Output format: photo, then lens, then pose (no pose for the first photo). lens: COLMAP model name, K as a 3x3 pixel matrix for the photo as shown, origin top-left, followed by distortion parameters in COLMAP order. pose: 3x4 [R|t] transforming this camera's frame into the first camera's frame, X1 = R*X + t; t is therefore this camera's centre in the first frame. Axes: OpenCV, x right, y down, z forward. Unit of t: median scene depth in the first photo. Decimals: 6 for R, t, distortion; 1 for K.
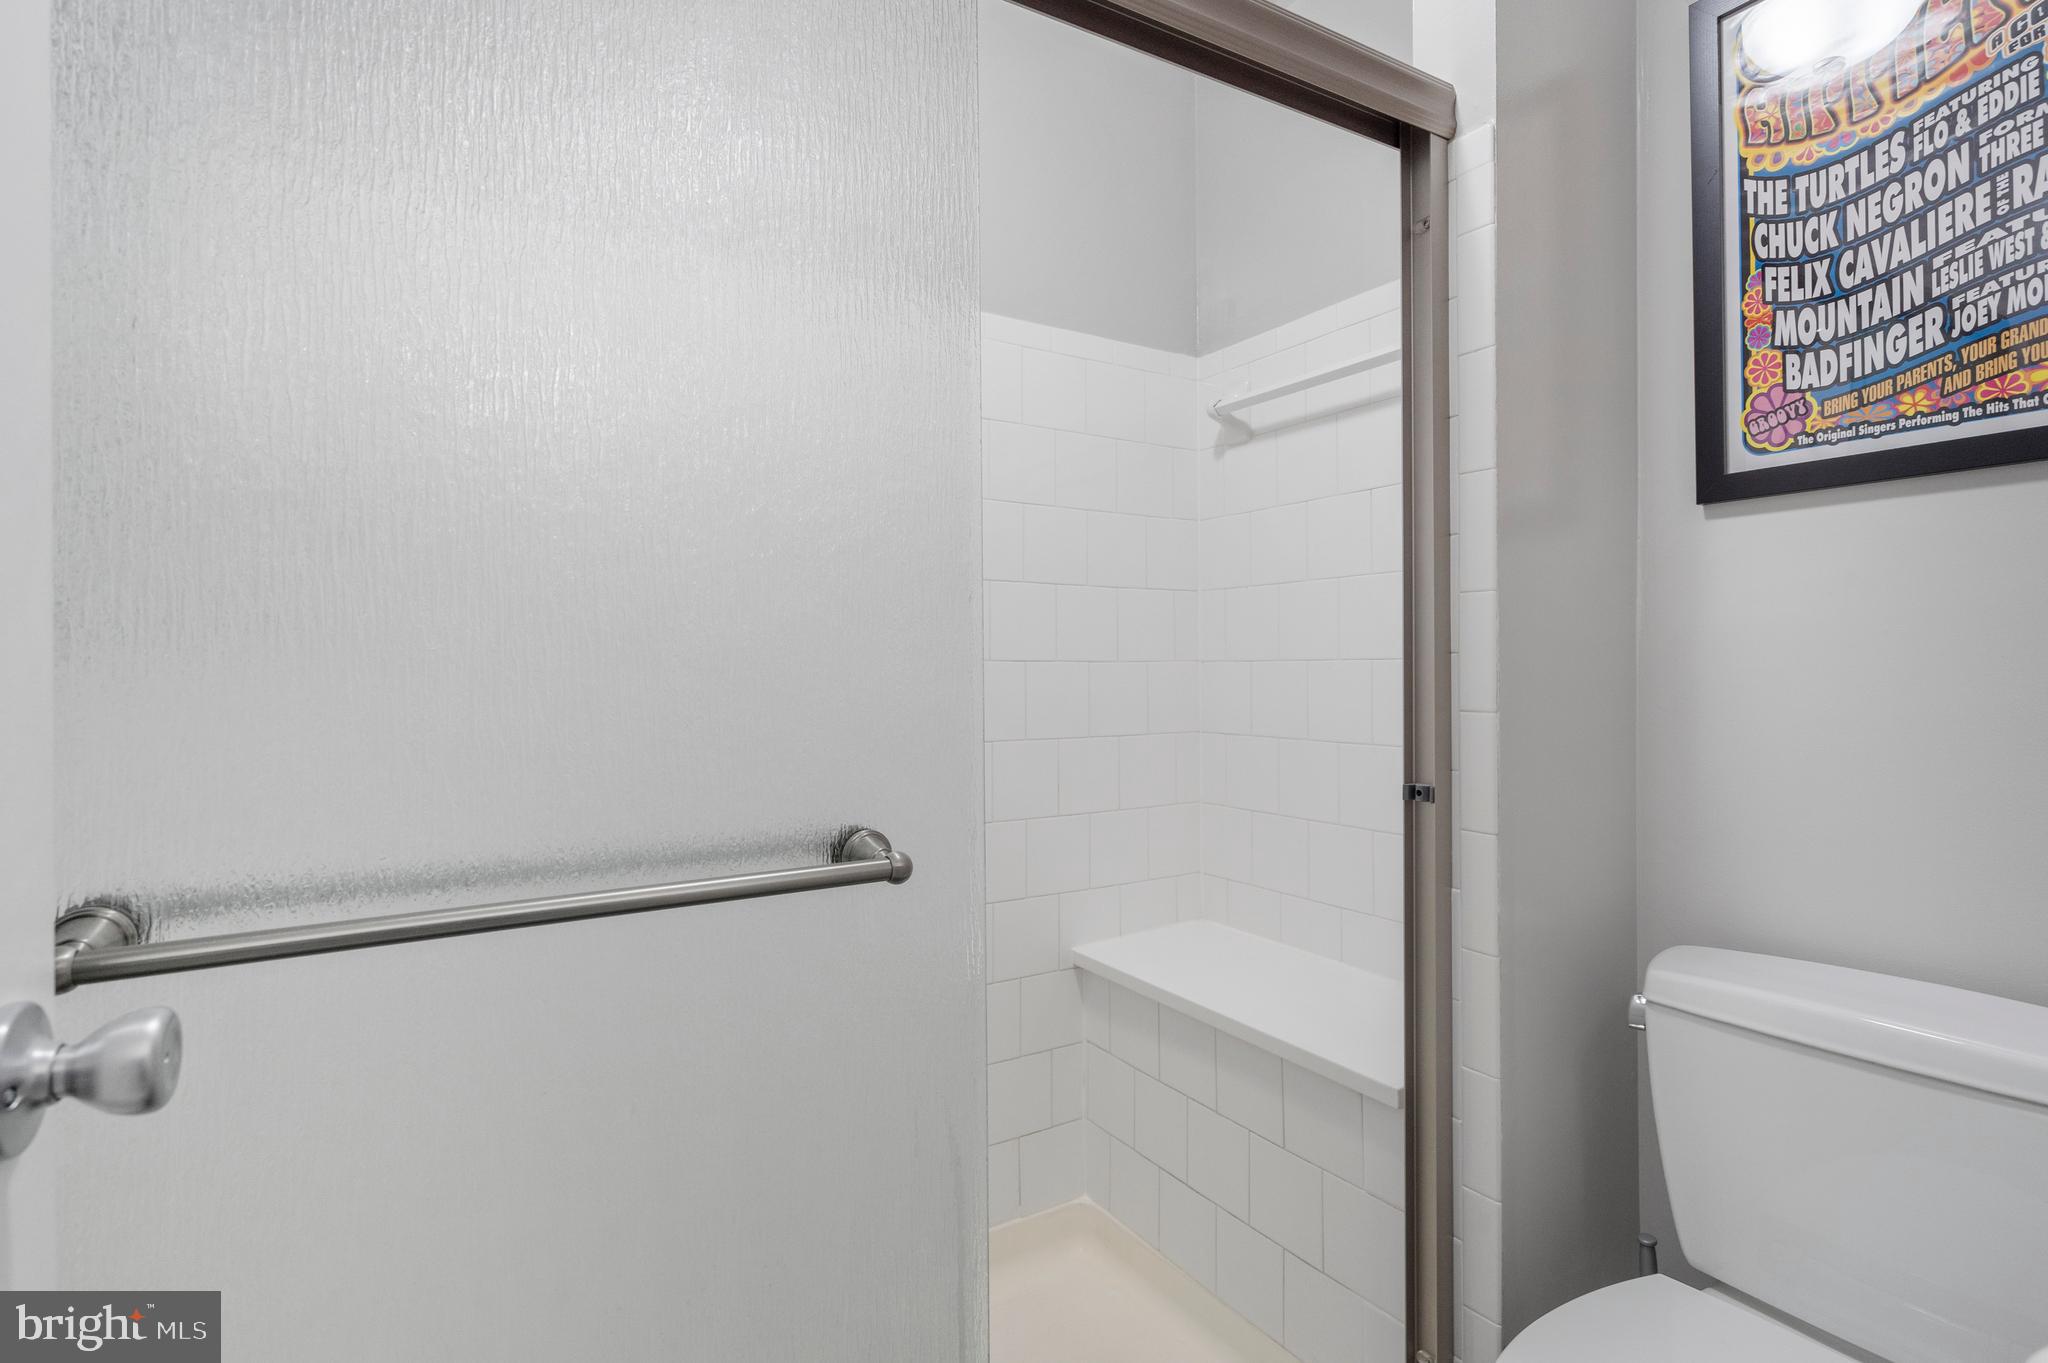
lens RADIAL K [[948.5, 0, 1015.6], [0, 948.5, 696.6], [0, 0, 1]] dist [-0.002938, -0.000327]
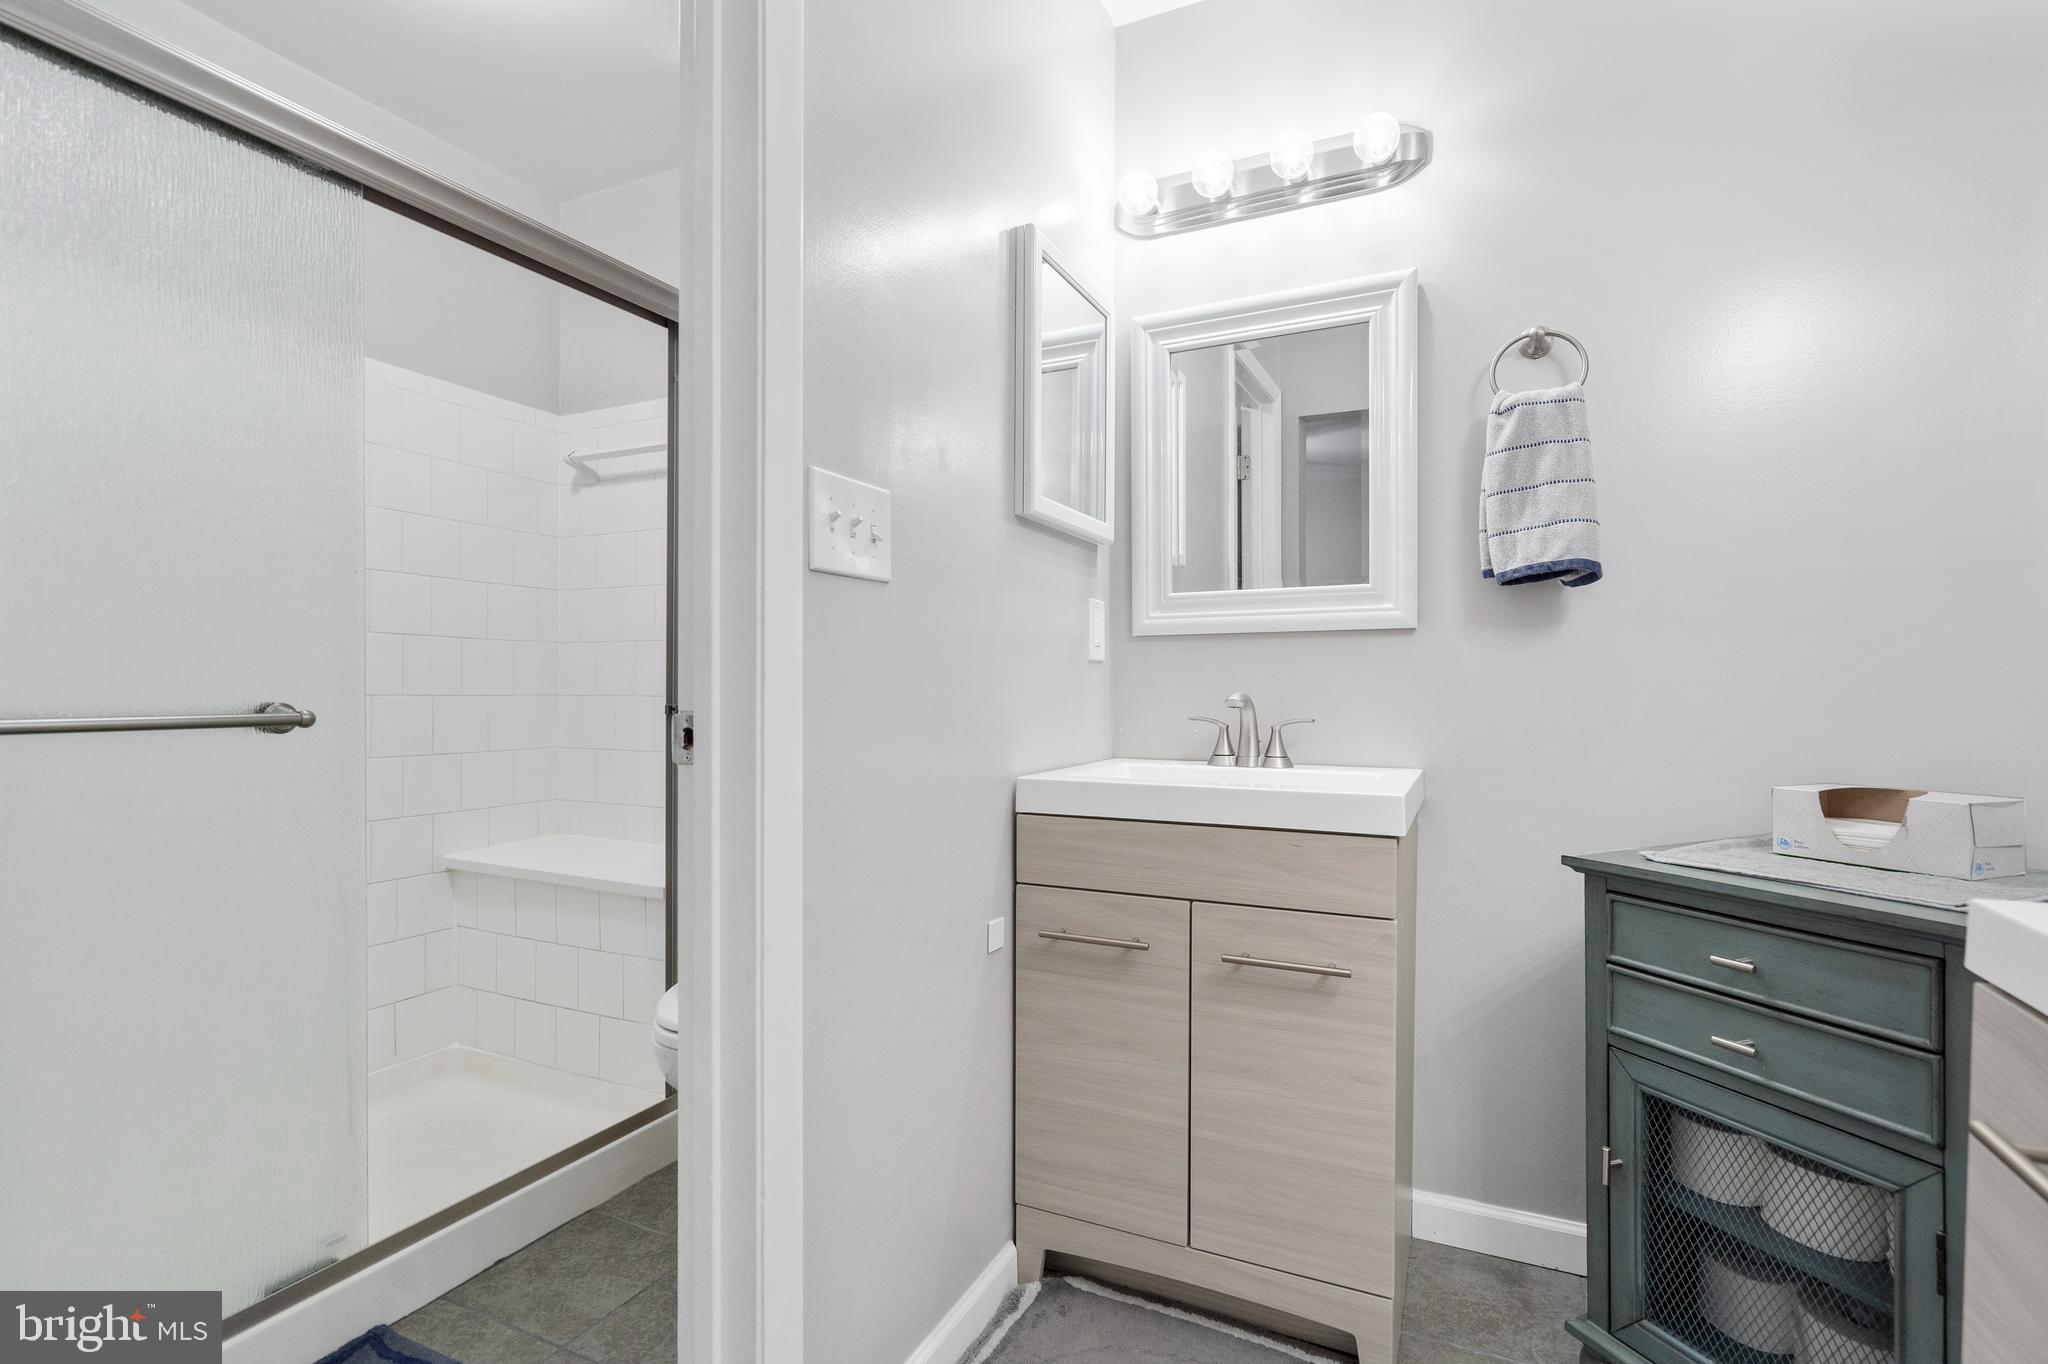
lens RADIAL K [[948.5, 0, 1015.6], [0, 948.5, 697.1], [0, 0, 1]] dist [-0.002938, -0.000327]
pose [[0.841837, 0.006154, 0.539697, 0.016231], [0.008357, 0.999667, -0.024433, 0.088555], [-0.539667, 0.025079, 0.841505, -0.534205]]
